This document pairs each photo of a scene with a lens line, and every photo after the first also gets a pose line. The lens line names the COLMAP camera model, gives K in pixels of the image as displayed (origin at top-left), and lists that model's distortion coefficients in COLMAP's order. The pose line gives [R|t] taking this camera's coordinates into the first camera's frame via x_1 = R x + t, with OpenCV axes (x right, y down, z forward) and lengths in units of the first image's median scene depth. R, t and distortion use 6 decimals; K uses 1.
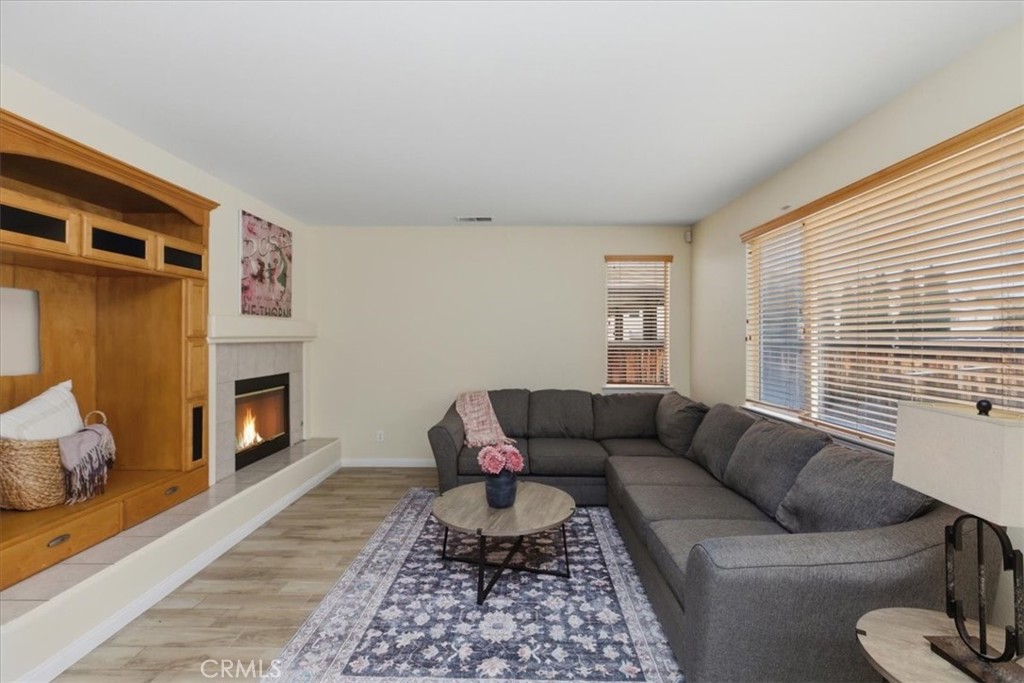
lens RADIAL K [[472.9, 0, 516.2], [0, 472.9, 342.4], [0, 0, 1]] dist [-0.002700, -0.000333]
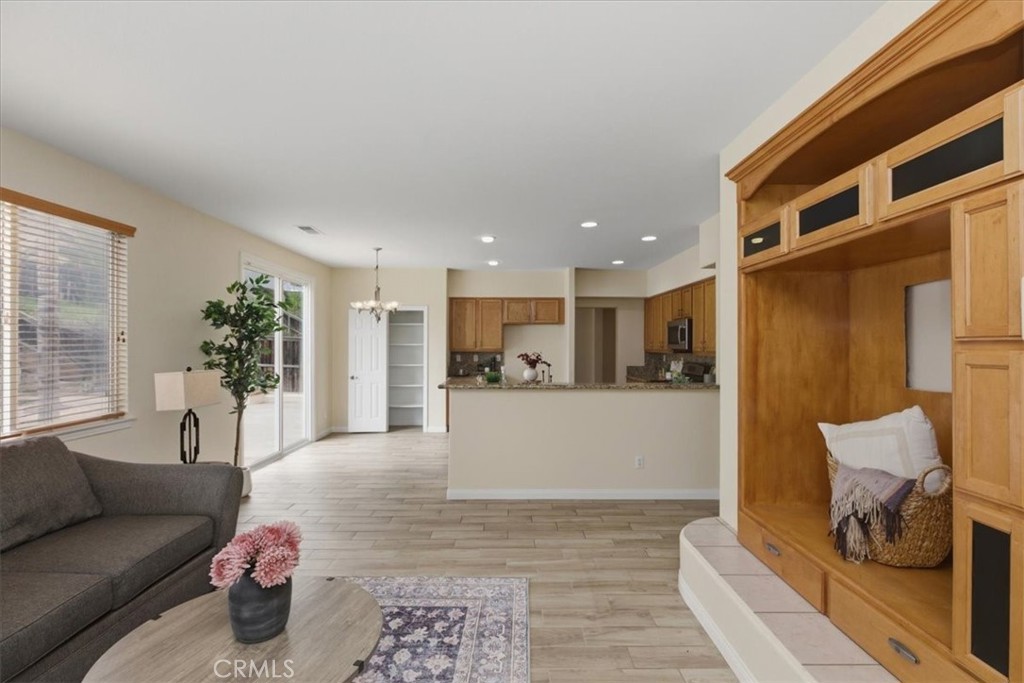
lens RADIAL K [[462.4, 0, 512.3], [0, 462.4, 336.7], [0, 0, 1]] dist [-0.000613, -0.000598]
pose [[-0.999916, -0.003520, -0.012480, -0.416027], [-0.003455, 0.999980, -0.005220, -0.019015], [0.012498, -0.005177, -0.999908, 1.981076]]
